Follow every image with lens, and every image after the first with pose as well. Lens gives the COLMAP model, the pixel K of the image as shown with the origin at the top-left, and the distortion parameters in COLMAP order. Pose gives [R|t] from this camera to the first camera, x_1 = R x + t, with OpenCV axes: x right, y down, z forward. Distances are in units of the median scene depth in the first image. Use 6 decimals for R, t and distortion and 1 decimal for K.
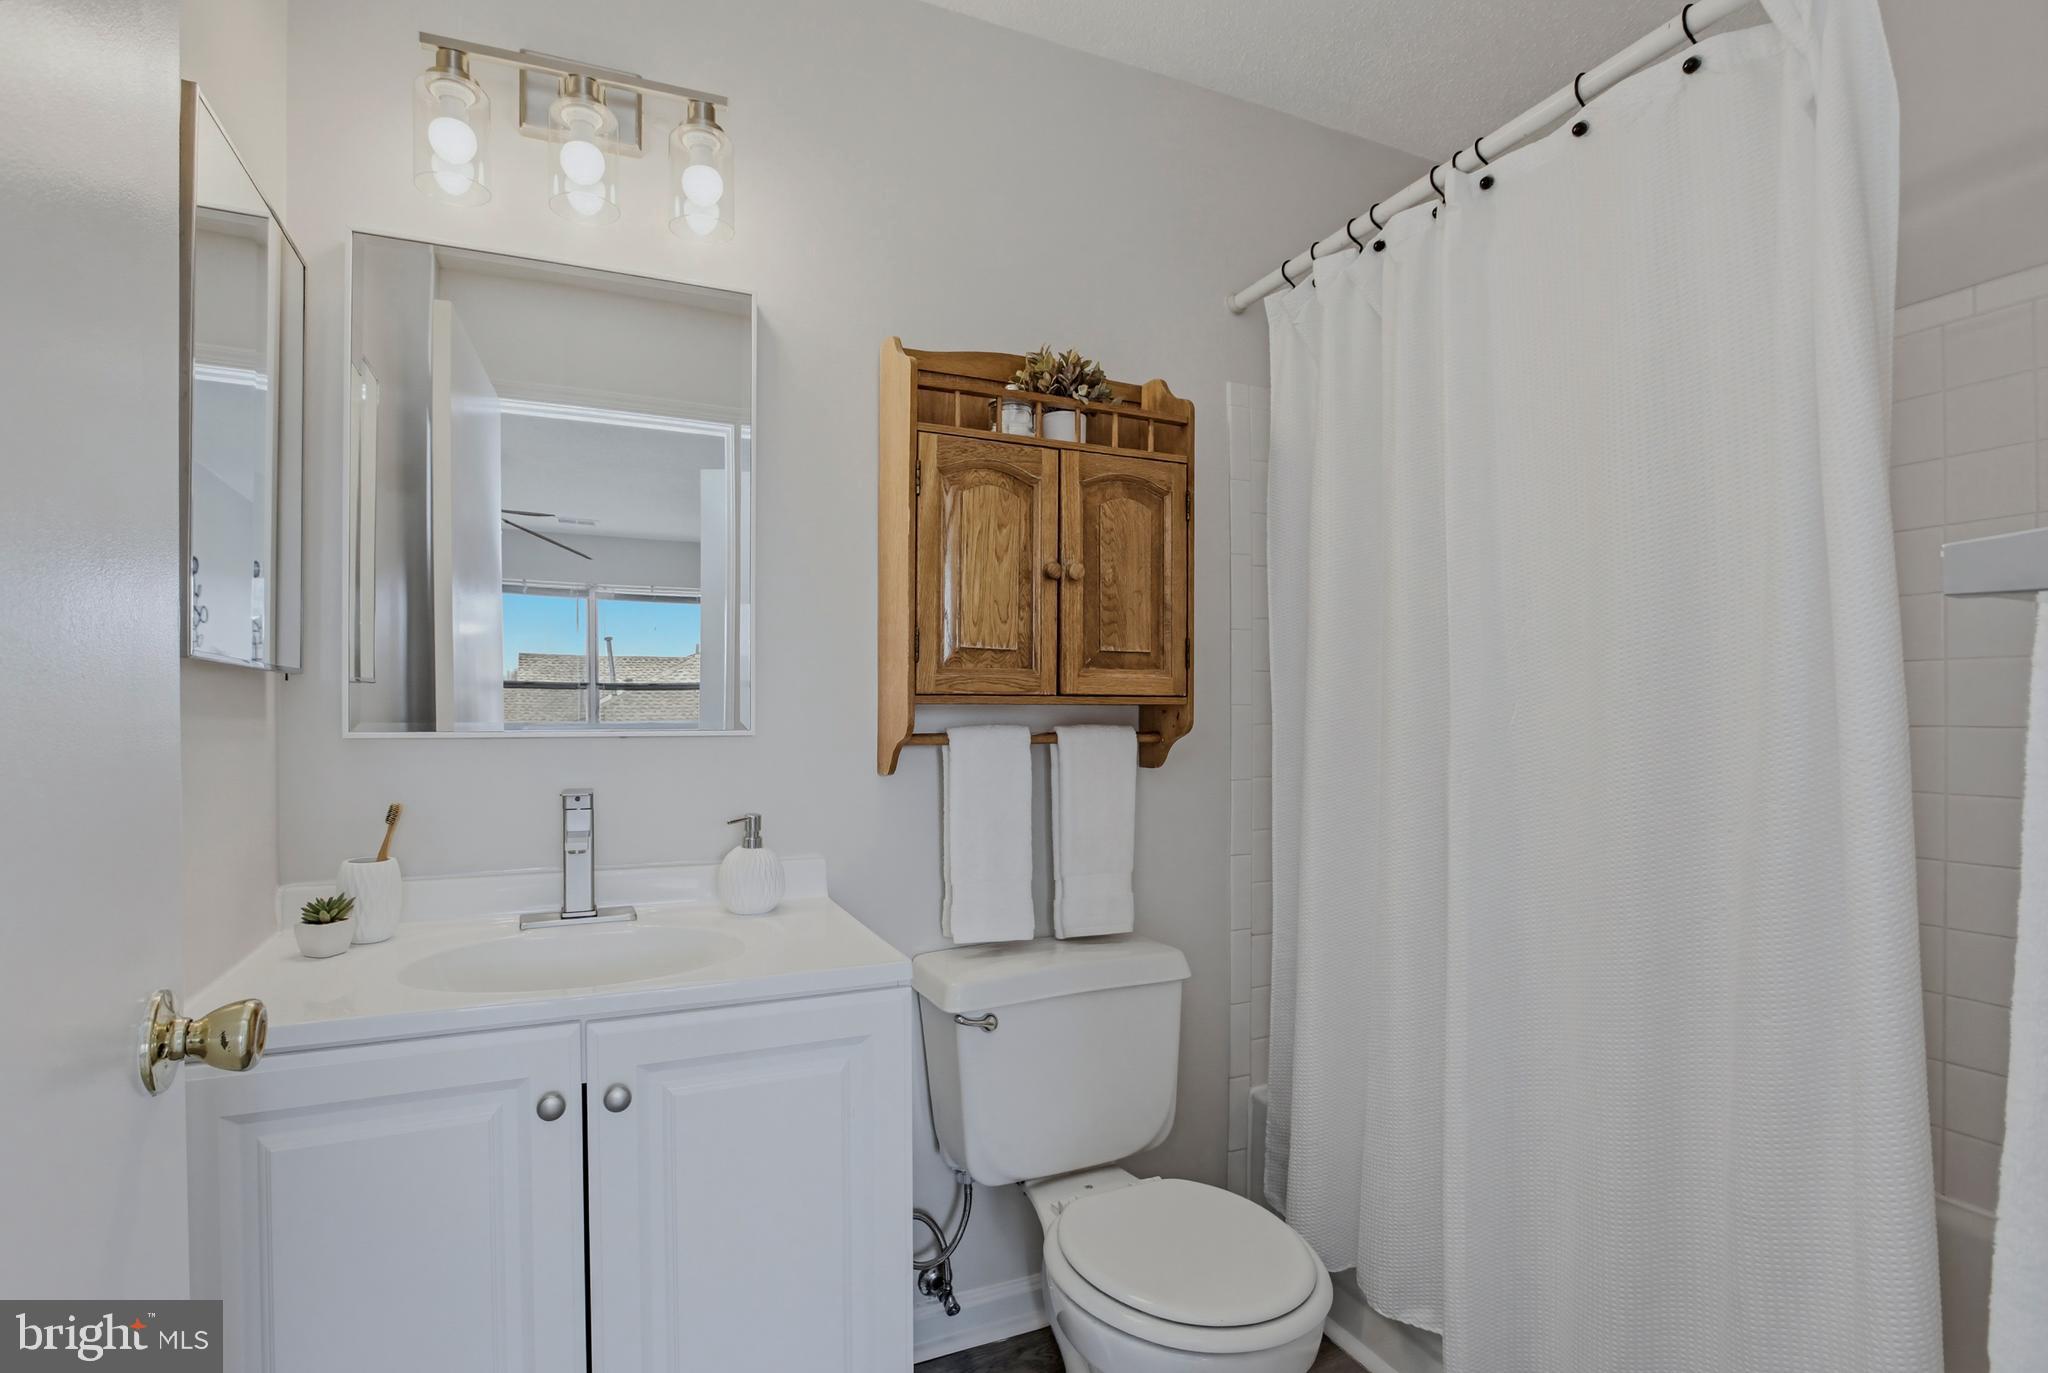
lens RADIAL K [[966.8, 0, 1020.7], [0, 966.8, 694.4], [0, 0, 1]] dist [-0.035583, 0.015038]
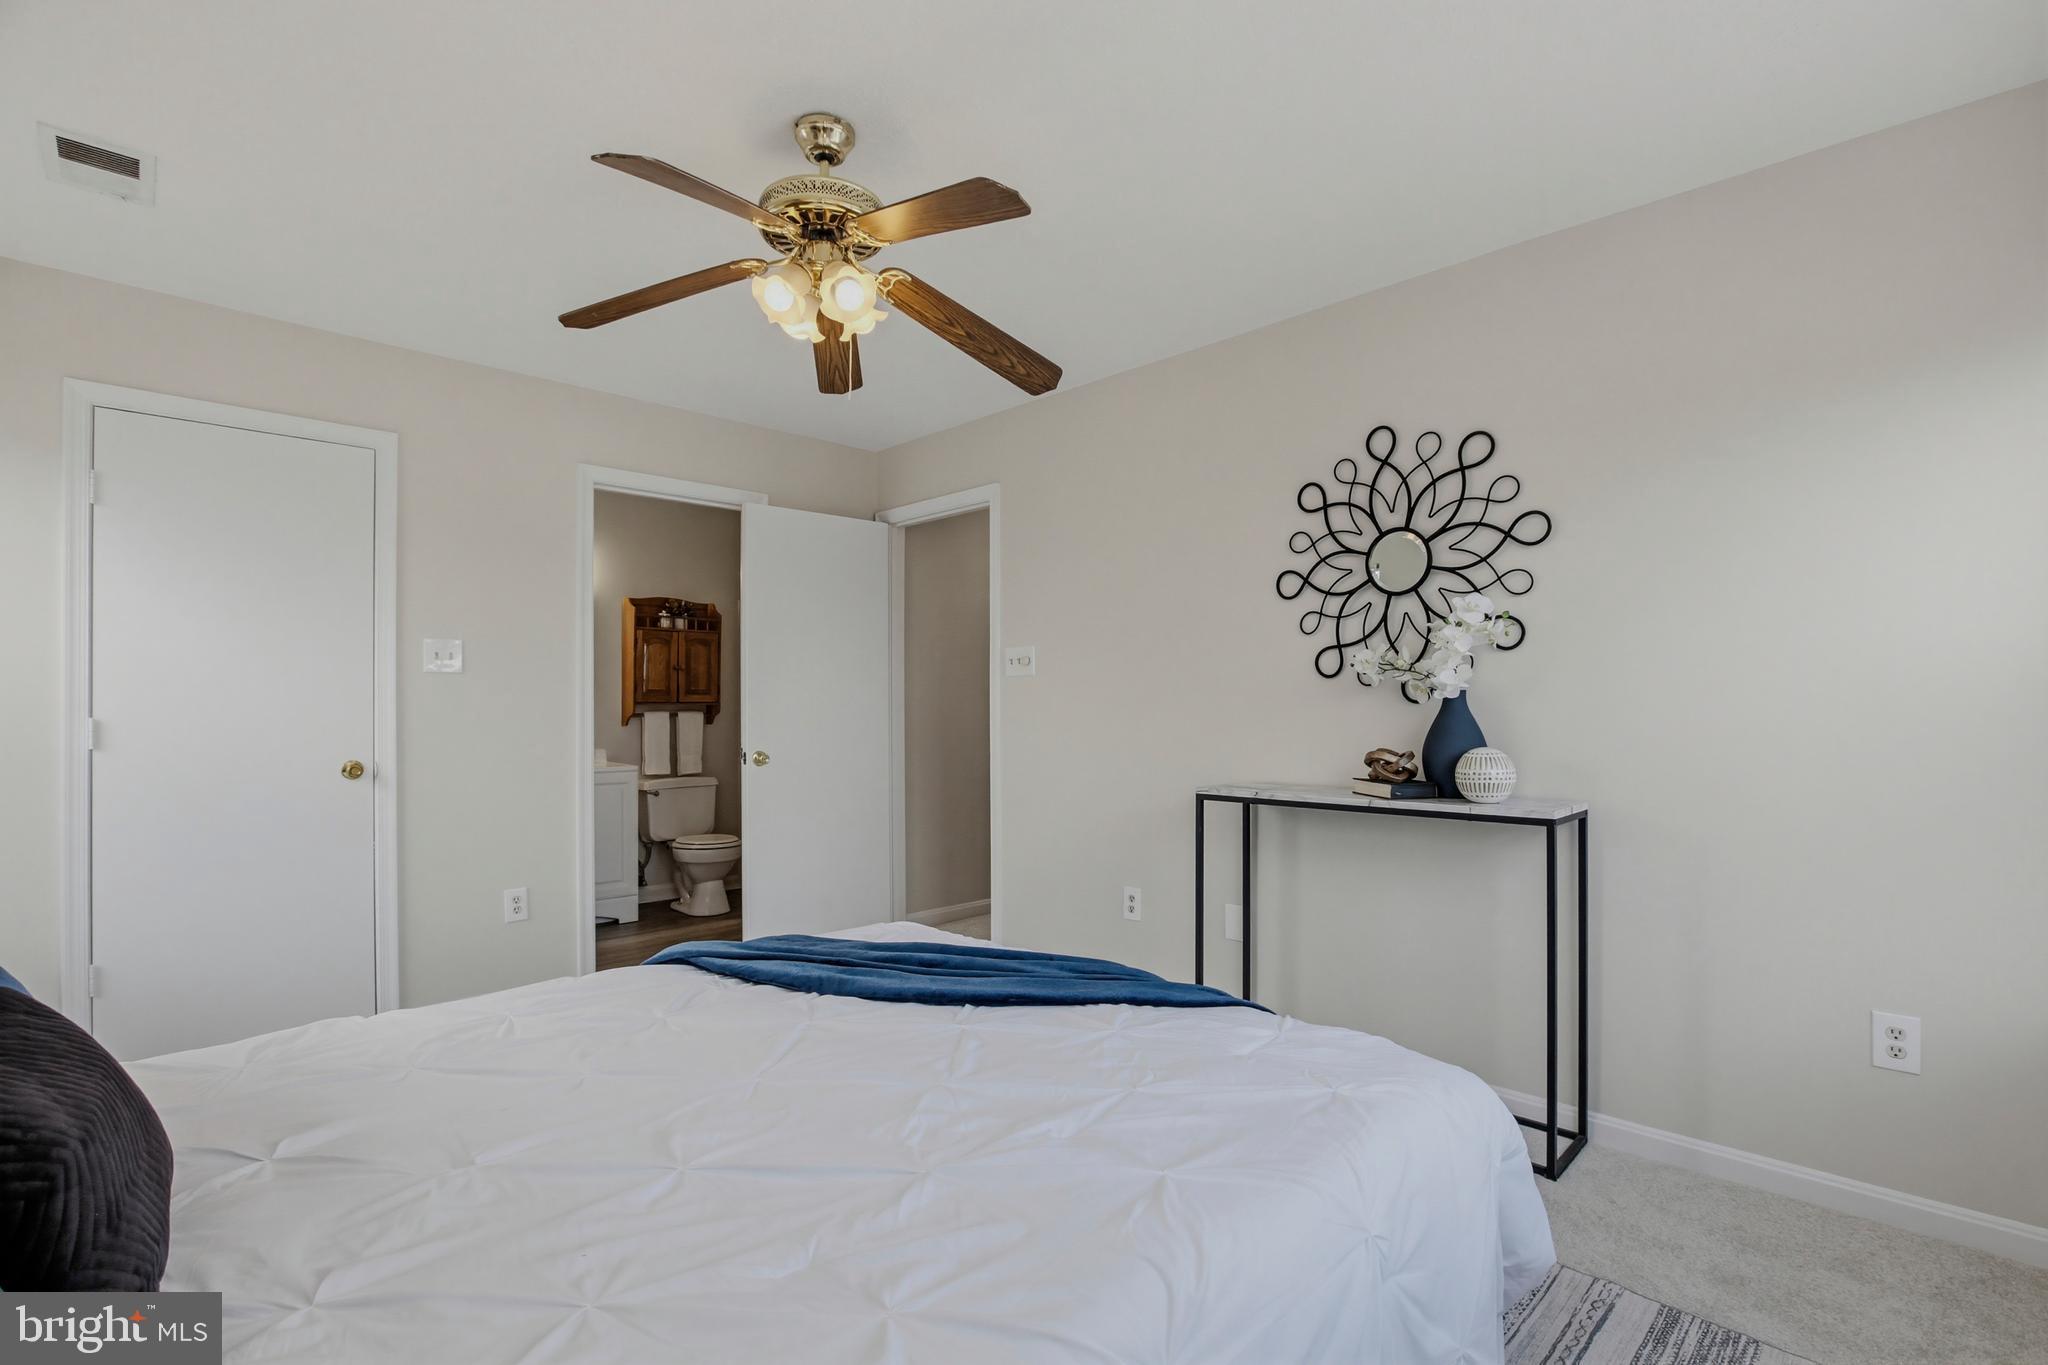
lens RADIAL K [[966.8, 0, 1024.8], [0, 966.8, 675.8], [0, 0, 1]] dist [-0.035583, 0.015038]
pose [[0.941753, 0.007504, 0.336220, 0.008078], [-0.003121, 0.999903, -0.013575, -0.008417], [-0.336290, 0.011735, 0.941686, -0.436765]]
